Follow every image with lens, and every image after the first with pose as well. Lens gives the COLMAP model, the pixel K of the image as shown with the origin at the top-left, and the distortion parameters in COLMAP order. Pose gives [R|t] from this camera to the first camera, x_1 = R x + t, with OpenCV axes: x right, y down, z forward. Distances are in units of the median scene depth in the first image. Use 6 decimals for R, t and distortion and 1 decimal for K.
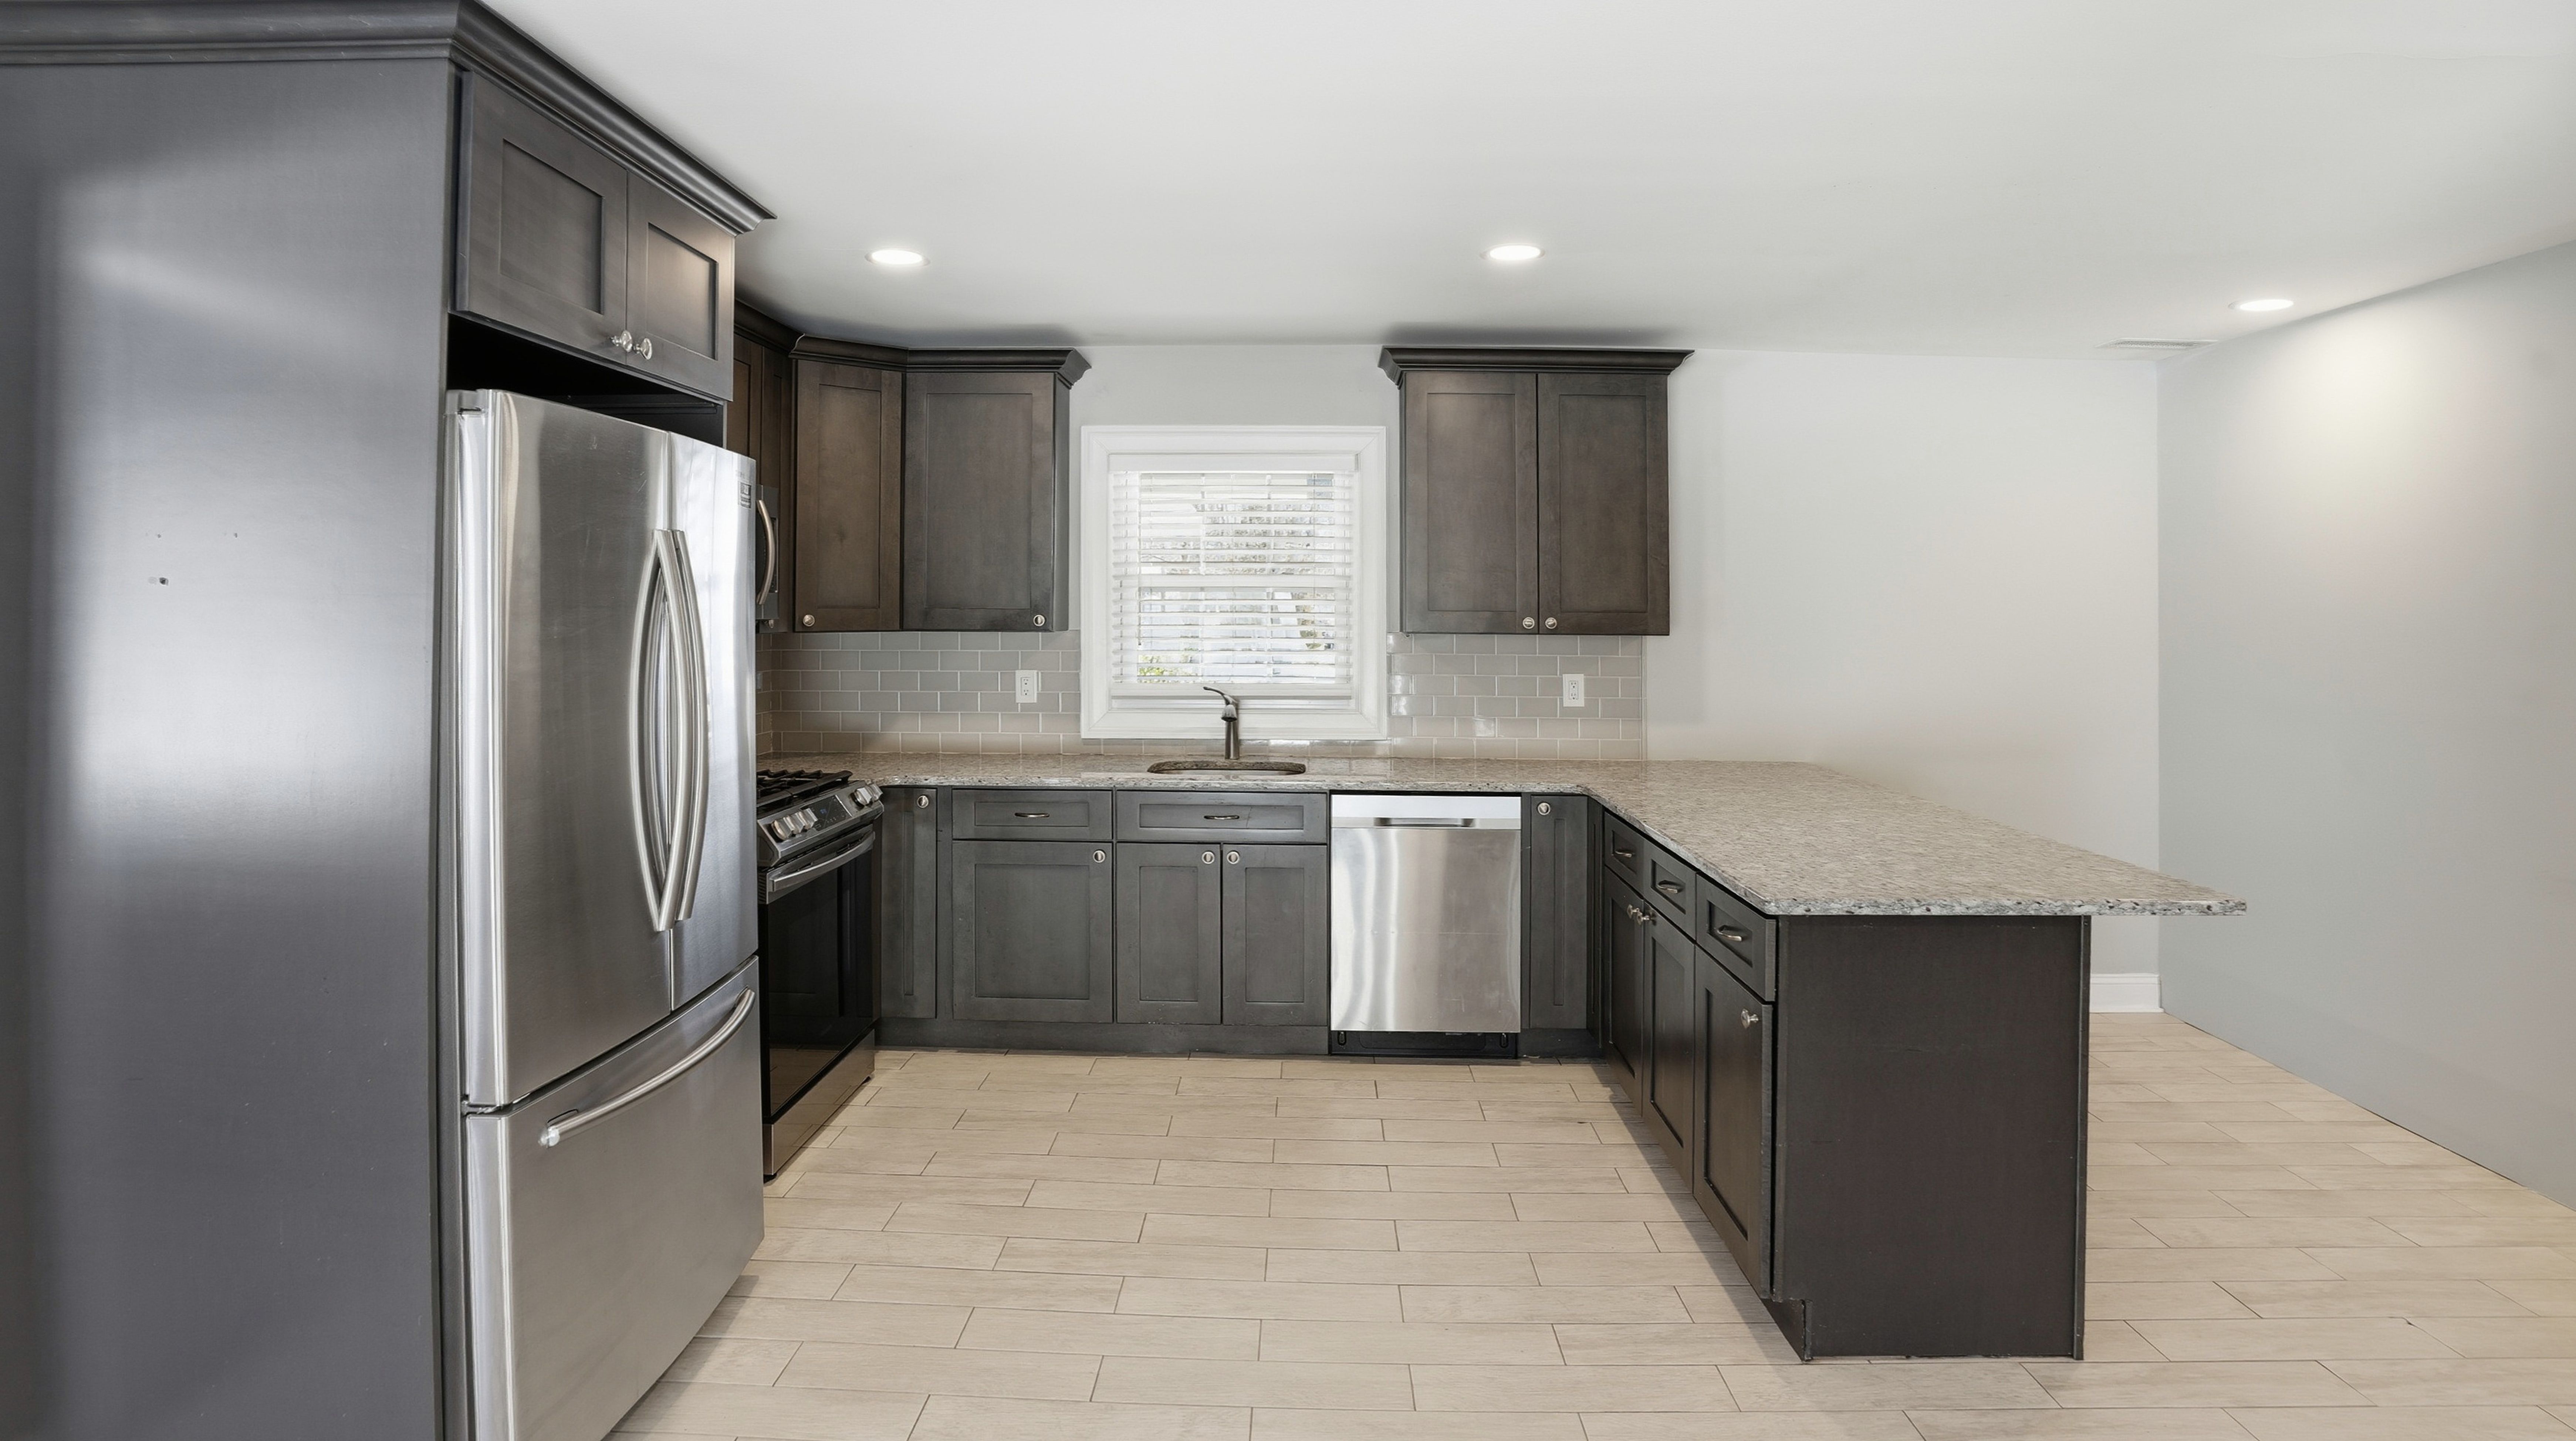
lens RADIAL K [[1339.8, 0, 1289.1], [0, 1339.8, 628.6], [0, 0, 1]] dist [-0.002565, -0.000417]
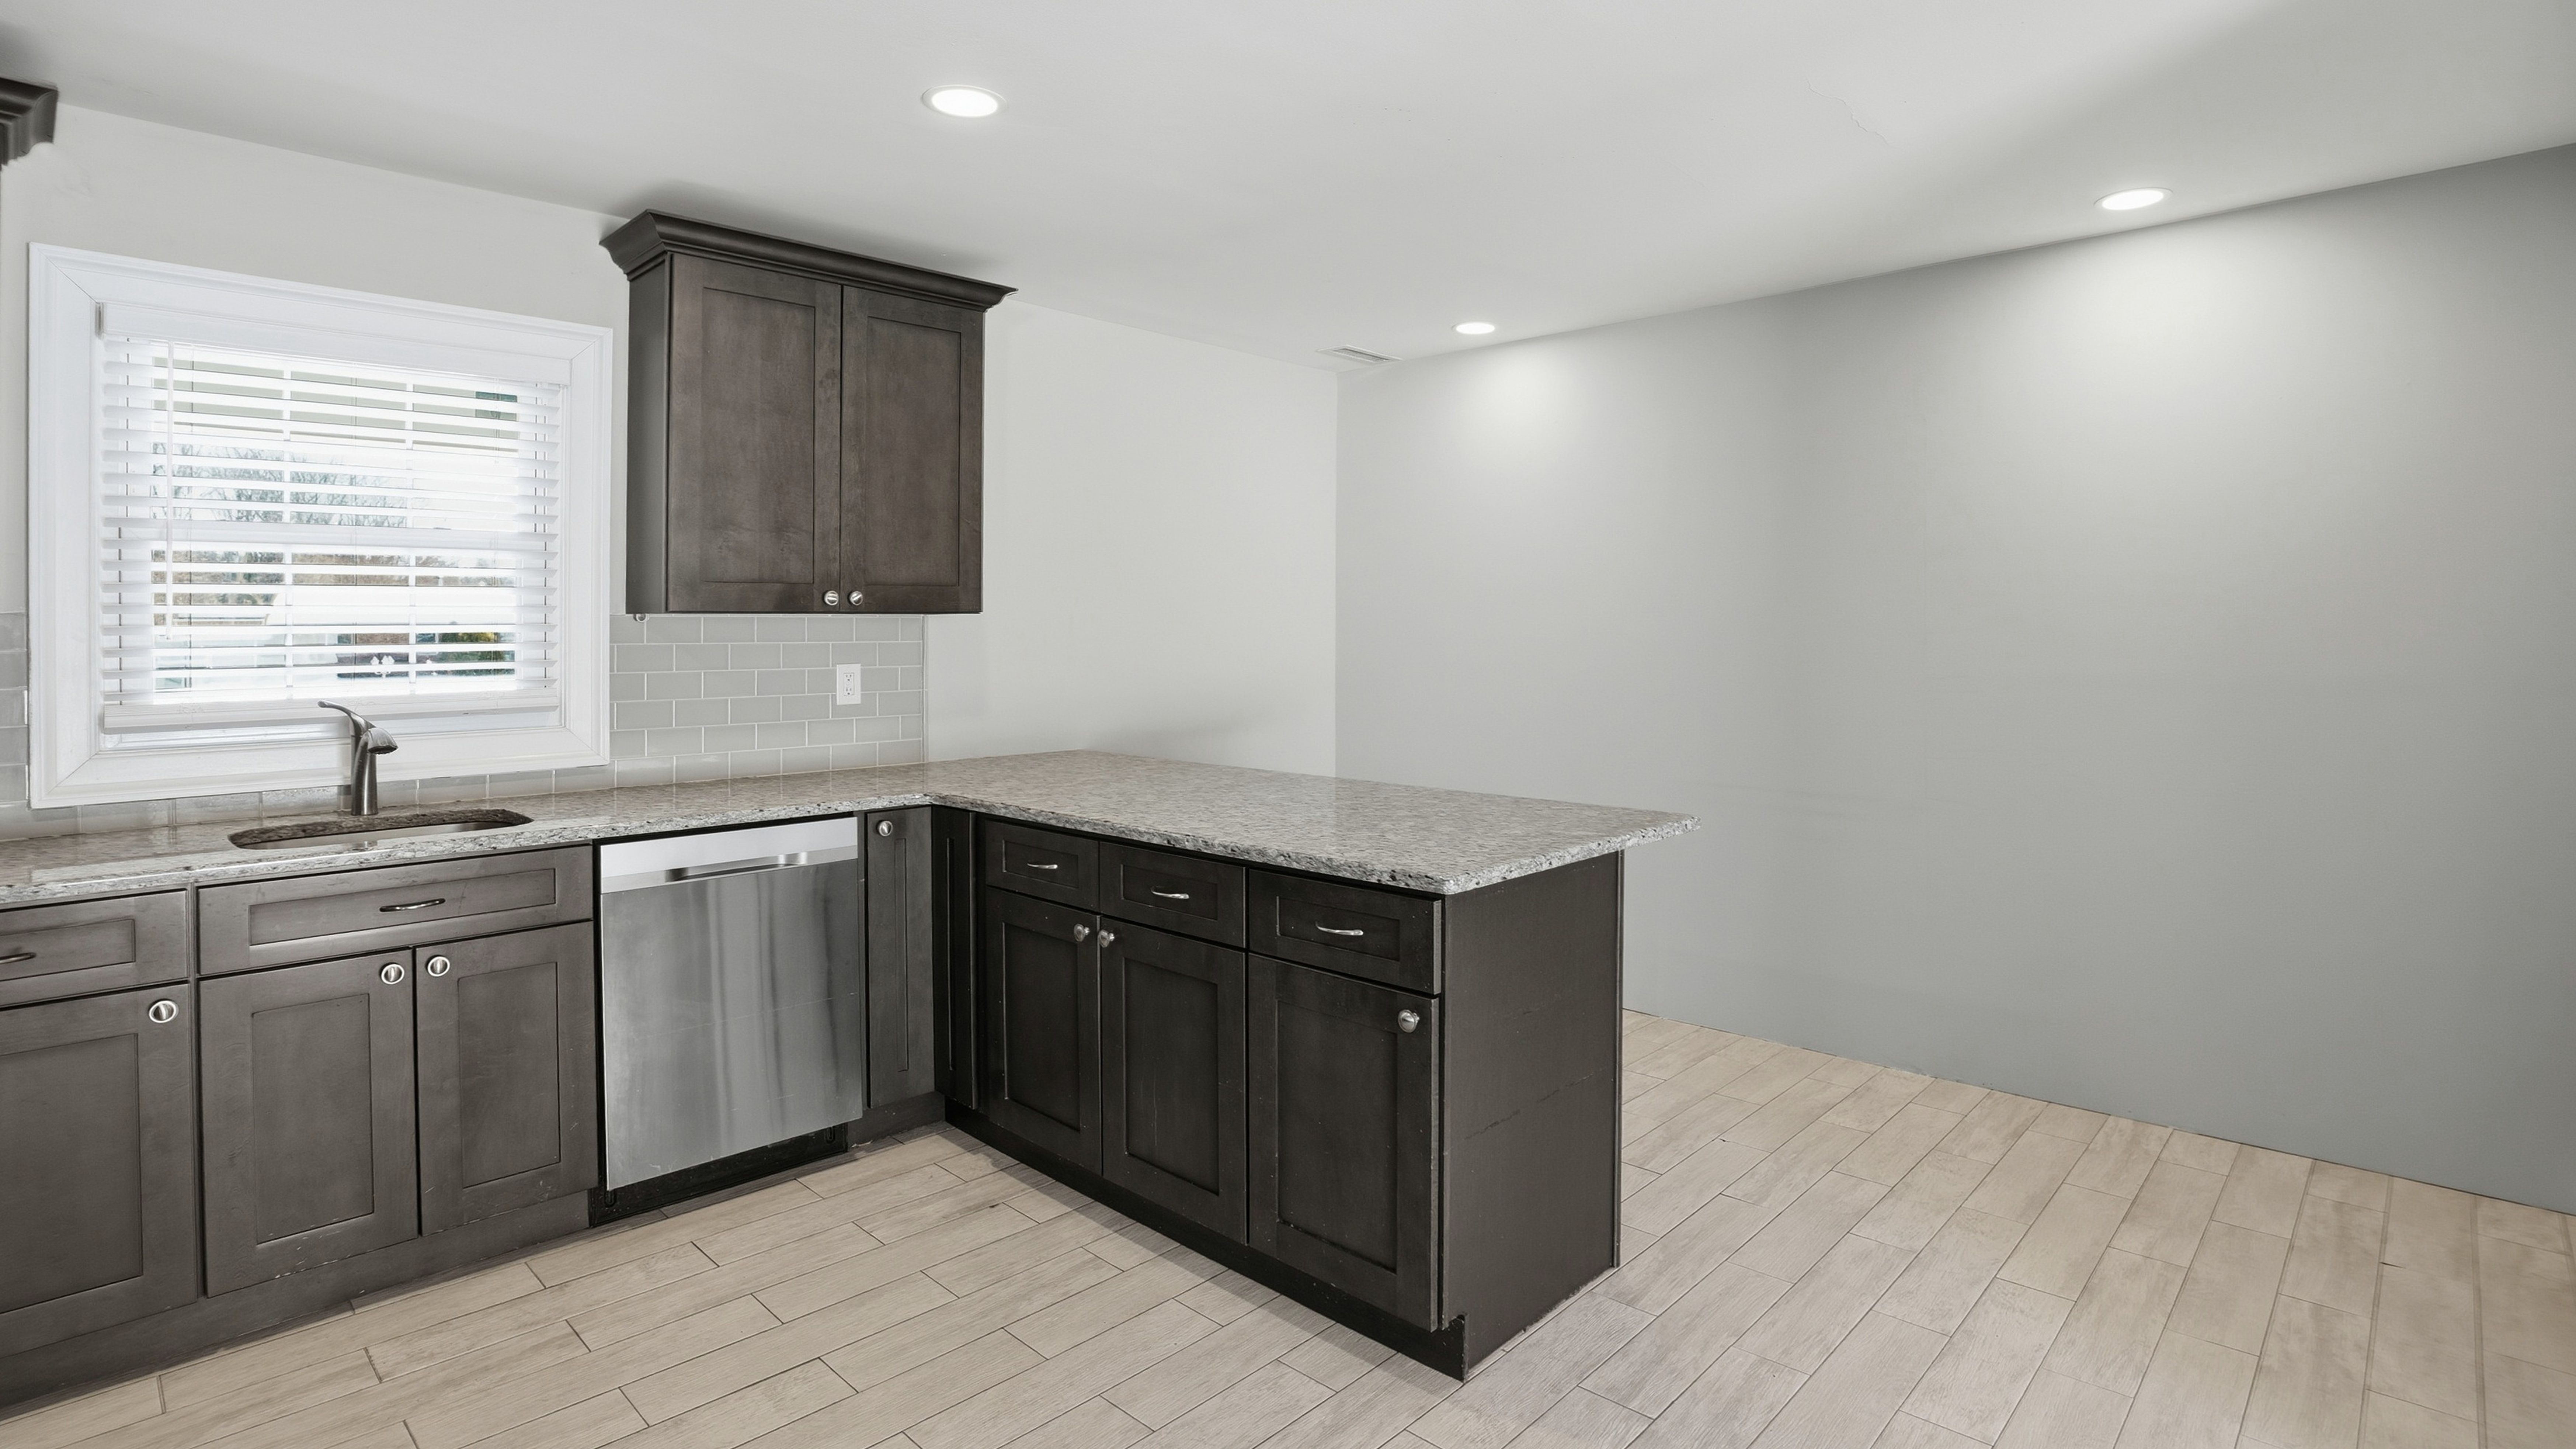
lens RADIAL K [[1302.8, 0, 1285.6], [0, 1302.8, 617.0], [0, 0, 1]] dist [-0.046991, 0.019217]
pose [[0.688389, -0.006983, 0.725308, -0.197825], [0.022983, 0.999662, -0.012188, 0.023142], [-0.724978, 0.025060, 0.688316, 0.289913]]
